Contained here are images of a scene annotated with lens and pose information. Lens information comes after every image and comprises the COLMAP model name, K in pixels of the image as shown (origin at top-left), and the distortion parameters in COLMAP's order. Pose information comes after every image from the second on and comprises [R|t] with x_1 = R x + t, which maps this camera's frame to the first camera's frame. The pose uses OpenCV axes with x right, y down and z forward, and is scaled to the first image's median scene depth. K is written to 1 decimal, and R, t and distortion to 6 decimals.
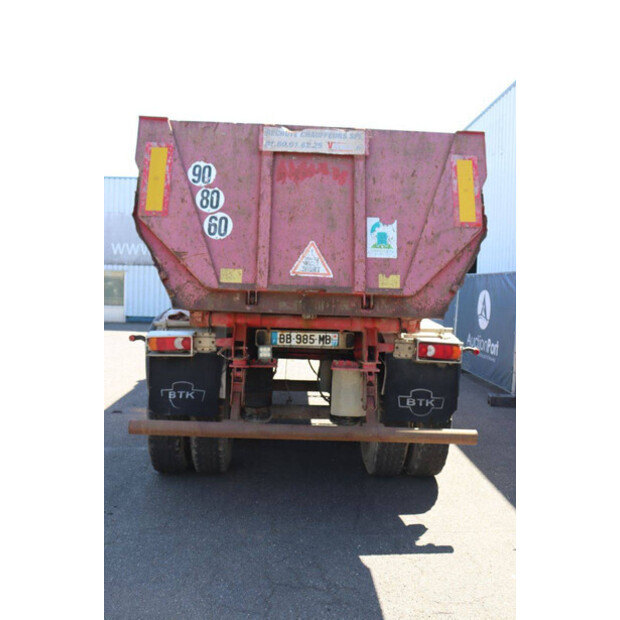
lens RADIAL K [[618.9, 0, 310.0], [0, 618.9, 310.0], [0, 0, 1]] dist [-0.080238, 0.010295]
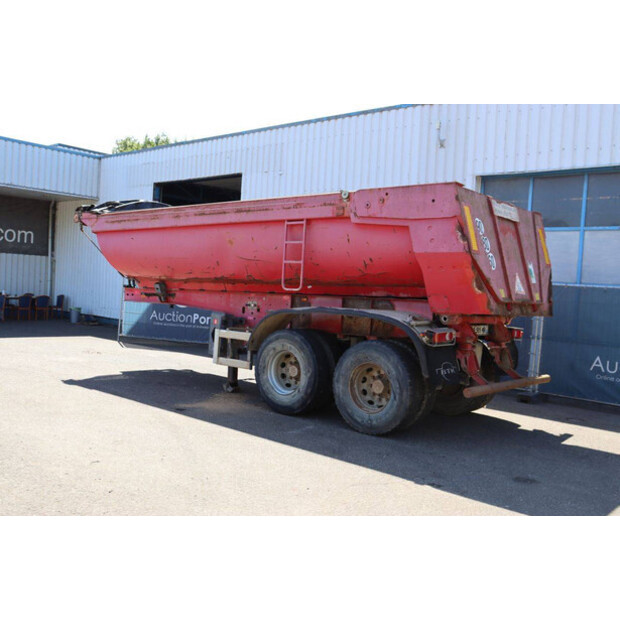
lens RADIAL K [[641.4, 0, 321.1], [0, 641.4, 309.6], [0, 0, 1]] dist [-0.025104, -0.007990]
pose [[0.661248, -0.016818, 0.749979, -1.649419], [-0.006265, 0.999590, 0.027939, -0.054129], [-0.750141, -0.023173, 0.660871, 0.227963]]
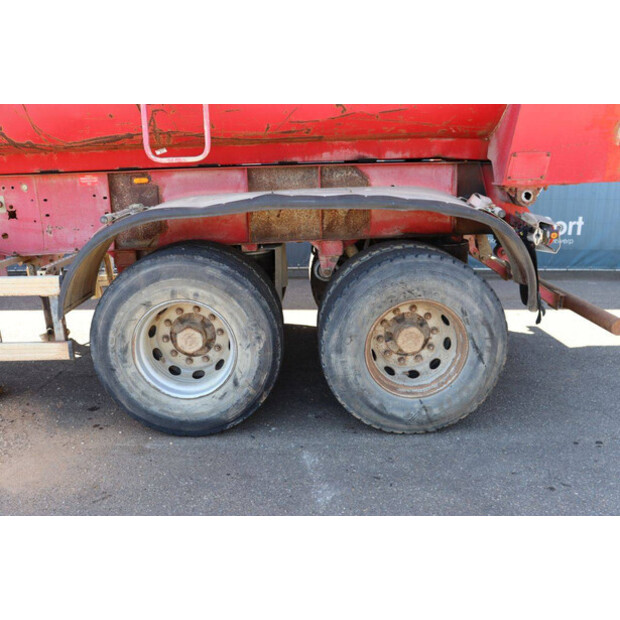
lens RADIAL K [[568.6, 0, 310.9], [0, 568.6, 283.9], [0, 0, 1]] dist [-0.065496, 0.000522]
pose [[0.000073, -0.245873, 0.969302, -0.997651], [0.048805, 0.968148, 0.245576, -0.073648], [-0.998808, 0.047289, 0.012071, 1.374459]]
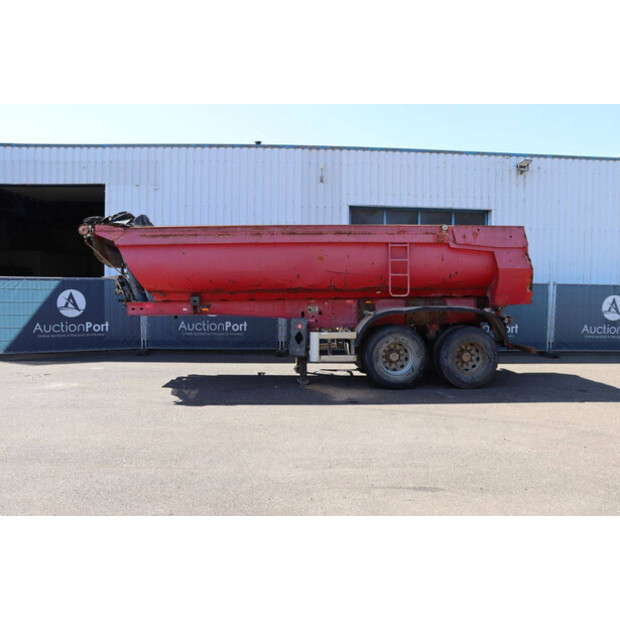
lens RADIAL K [[498.6, 0, 310.0], [0, 498.6, 310.0], [0, 0, 1]] dist [-0.115132, 0.003875]
pose [[-0.053012, -0.077091, 0.995614, -2.205287], [0.032848, 0.996341, 0.078897, -0.168177], [-0.998053, 0.036887, -0.050285, 1.981229]]
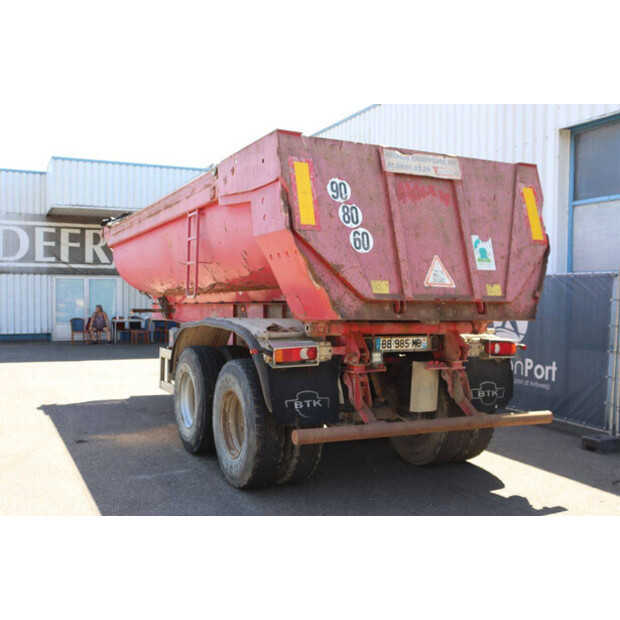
lens RADIAL K [[672.7, 0, 320.1], [0, 672.7, 310.5], [0, 0, 1]] dist [-0.023153, 0.012165]
pose [[0.911490, -0.028643, 0.410324, -0.680152], [0.032658, 0.999463, -0.002779, -0.013993], [-0.410024, 0.015933, 0.911935, -0.029676]]
